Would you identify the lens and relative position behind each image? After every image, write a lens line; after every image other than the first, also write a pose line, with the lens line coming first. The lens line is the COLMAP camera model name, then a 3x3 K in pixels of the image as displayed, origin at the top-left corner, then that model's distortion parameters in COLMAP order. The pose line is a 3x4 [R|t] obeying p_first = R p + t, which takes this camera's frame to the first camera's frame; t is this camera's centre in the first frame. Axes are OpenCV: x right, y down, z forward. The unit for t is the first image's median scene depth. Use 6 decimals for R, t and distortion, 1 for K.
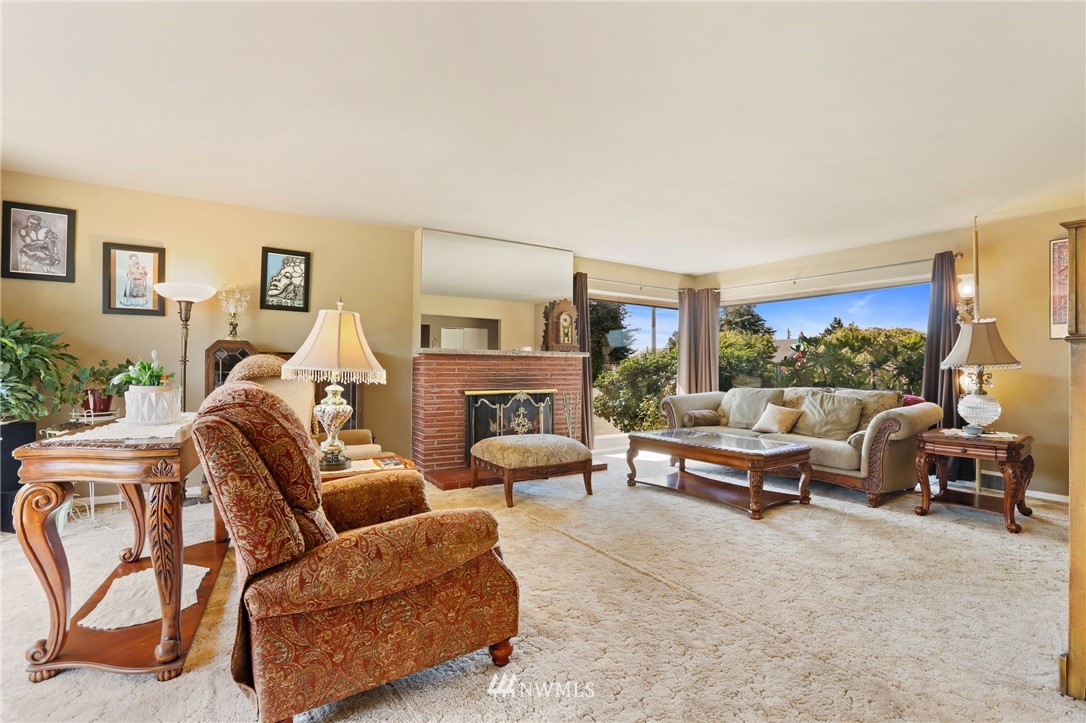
lens RADIAL K [[495.9, 0, 535.0], [0, 495.9, 364.7], [0, 0, 1]] dist [-0.036838, 0.006072]
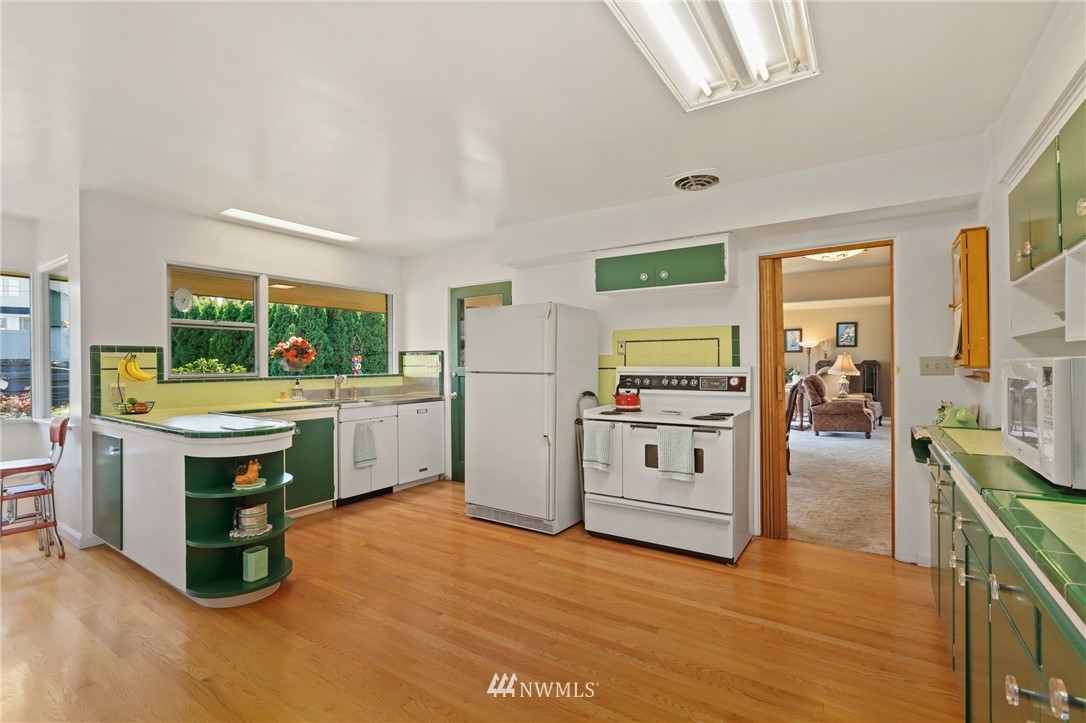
lens RADIAL K [[495.9, 0, 551.5], [0, 495.9, 365.7], [0, 0, 1]] dist [-0.036838, 0.006072]
pose [[0.416445, -0.010963, -0.909095, 1.124884], [0.013162, 0.999895, -0.006029, -0.021587], [0.909066, -0.009454, 0.416545, -1.392713]]
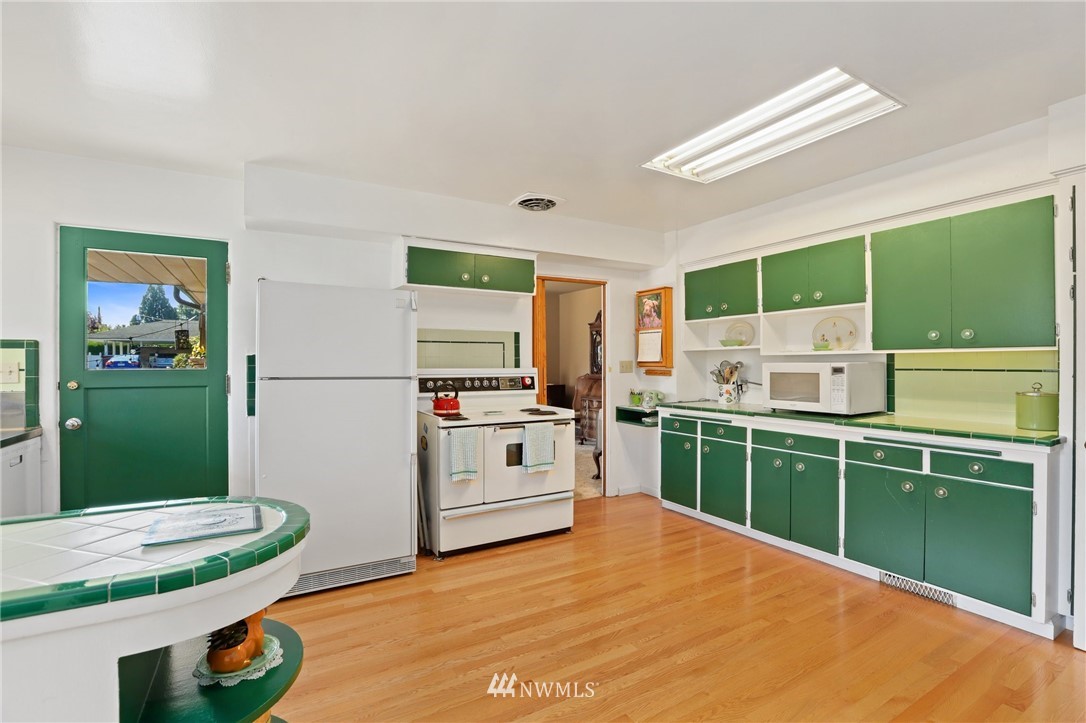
lens RADIAL K [[495.9, 0, 548.0], [0, 495.9, 368.3], [0, 0, 1]] dist [-0.036838, 0.006072]
pose [[0.999224, -0.016816, -0.035609, 0.606372], [0.017189, 0.999800, 0.010192, -0.029337], [0.035430, -0.010797, 0.999314, -1.707626]]
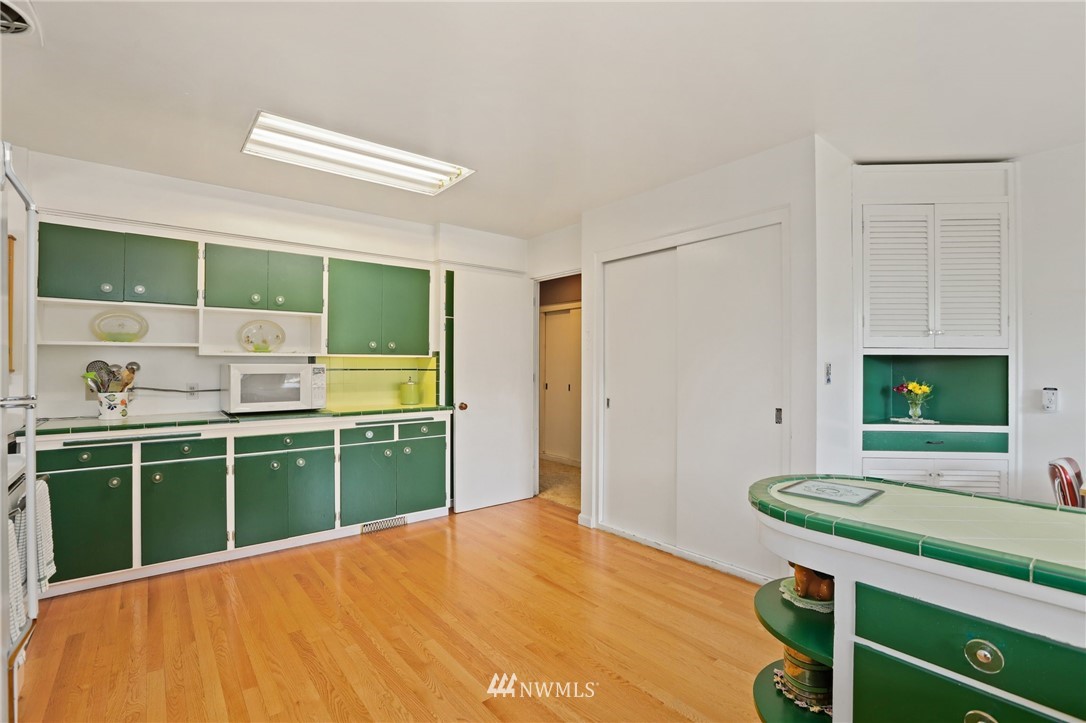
lens RADIAL K [[495.9, 0, 547.5], [0, 495.9, 363.2], [0, 0, 1]] dist [-0.036838, 0.006072]
pose [[-0.119387, -0.013058, 0.992762, 0.164156], [-0.005302, 0.999908, 0.012515, -0.036204], [-0.992834, -0.003770, -0.119445, -1.280933]]
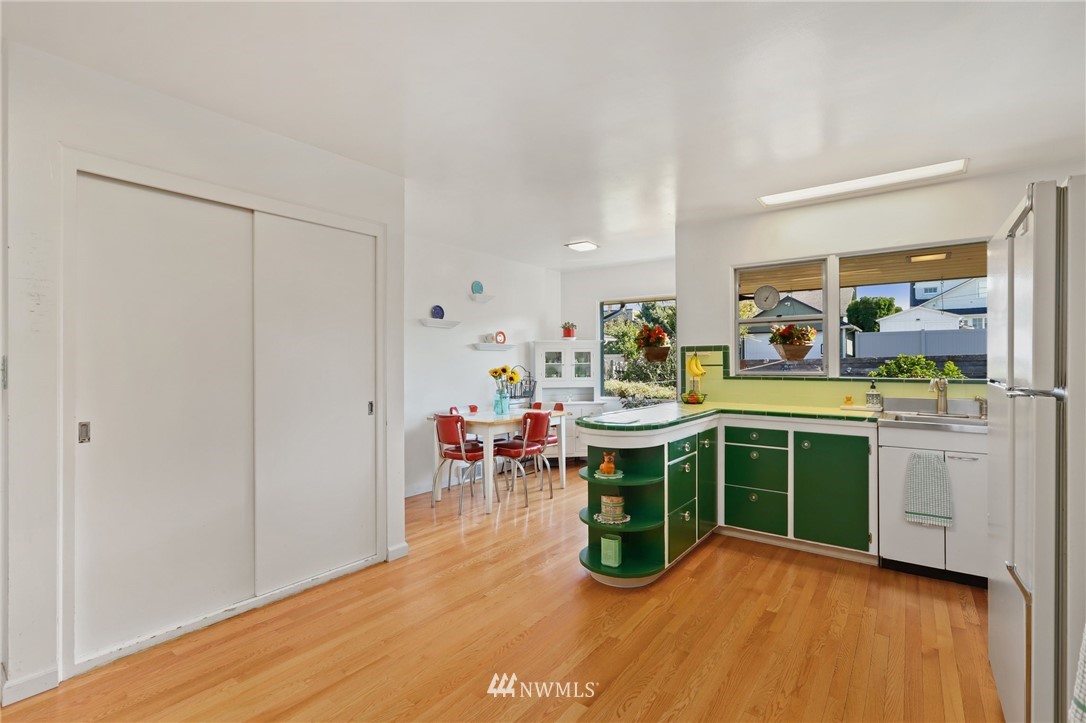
lens RADIAL K [[495.9, 0, 533.5], [0, 495.9, 356.0], [0, 0, 1]] dist [-0.036838, 0.006072]
pose [[-0.940208, -0.014947, -0.340272, 0.753699], [-0.008978, 0.999777, -0.019112, -0.027362], [0.340481, -0.014915, -0.940133, -0.914443]]
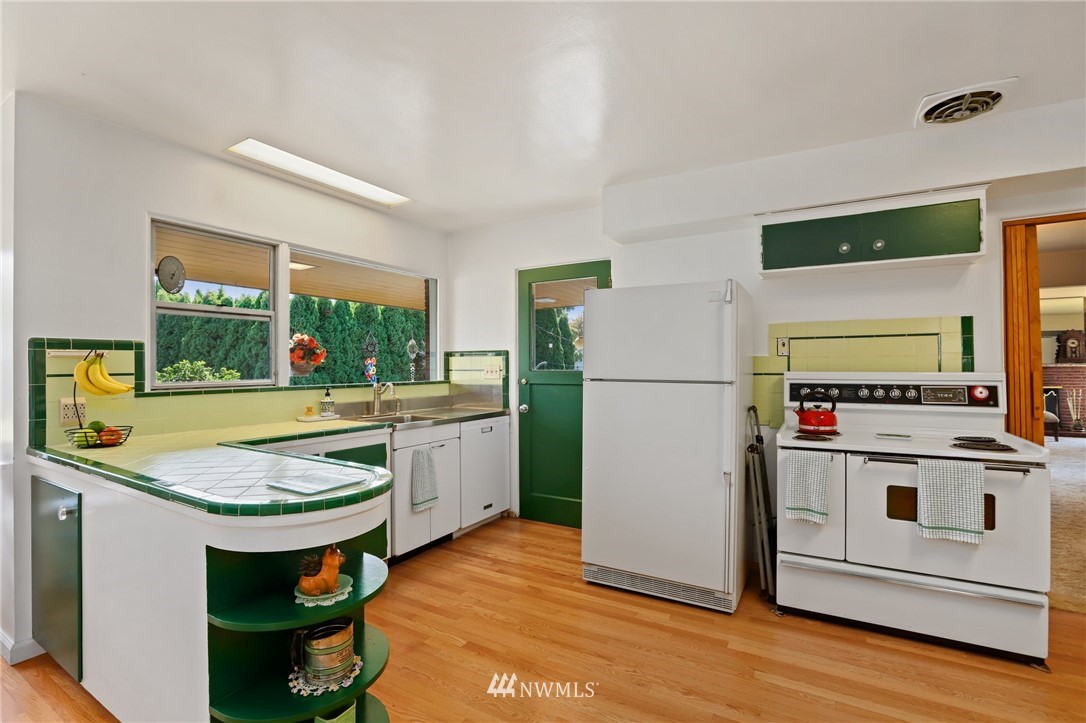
lens RADIAL K [[495.9, 0, 539.5], [0, 495.9, 362.1], [0, 0, 1]] dist [-0.036838, 0.006072]
pose [[0.460597, -0.023286, -0.887304, 0.793534], [0.012812, 0.999726, -0.019586, -0.028176], [0.887517, -0.002347, 0.460769, -1.504456]]
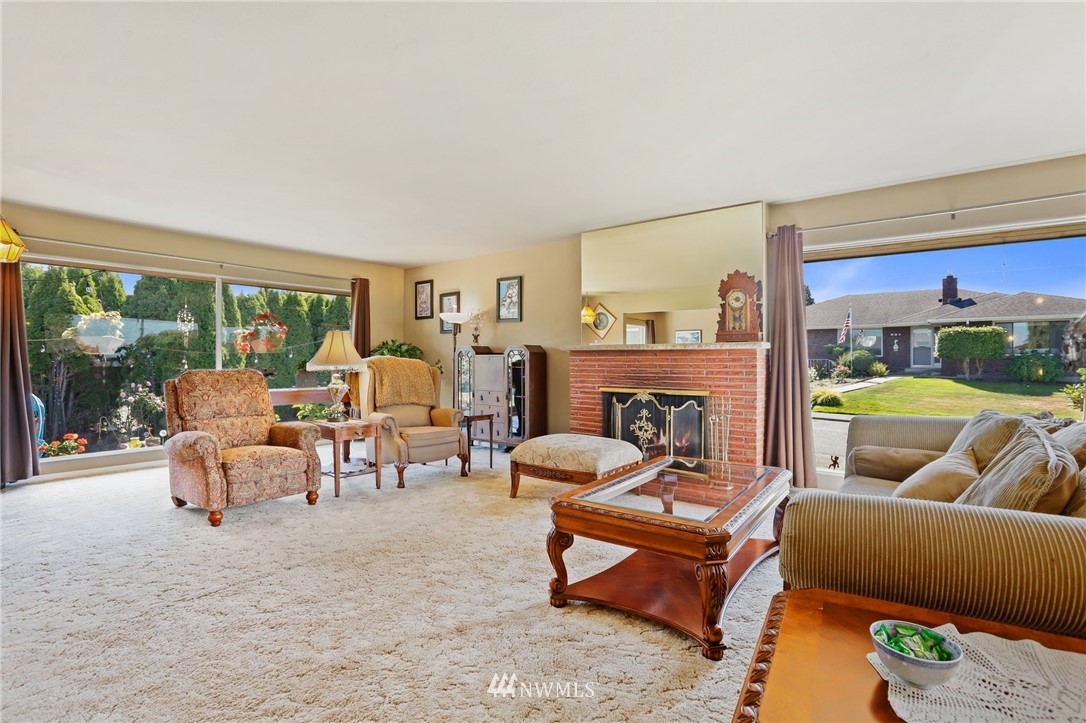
lens RADIAL K [[495.9, 0, 544.4], [0, 495.9, 357.9], [0, 0, 1]] dist [-0.036838, 0.006072]
pose [[0.355074, -0.017588, -0.934673, 0.822108], [-0.002481, 0.999802, -0.019756, 0.016194], [0.934835, 0.009333, 0.354960, 0.610820]]
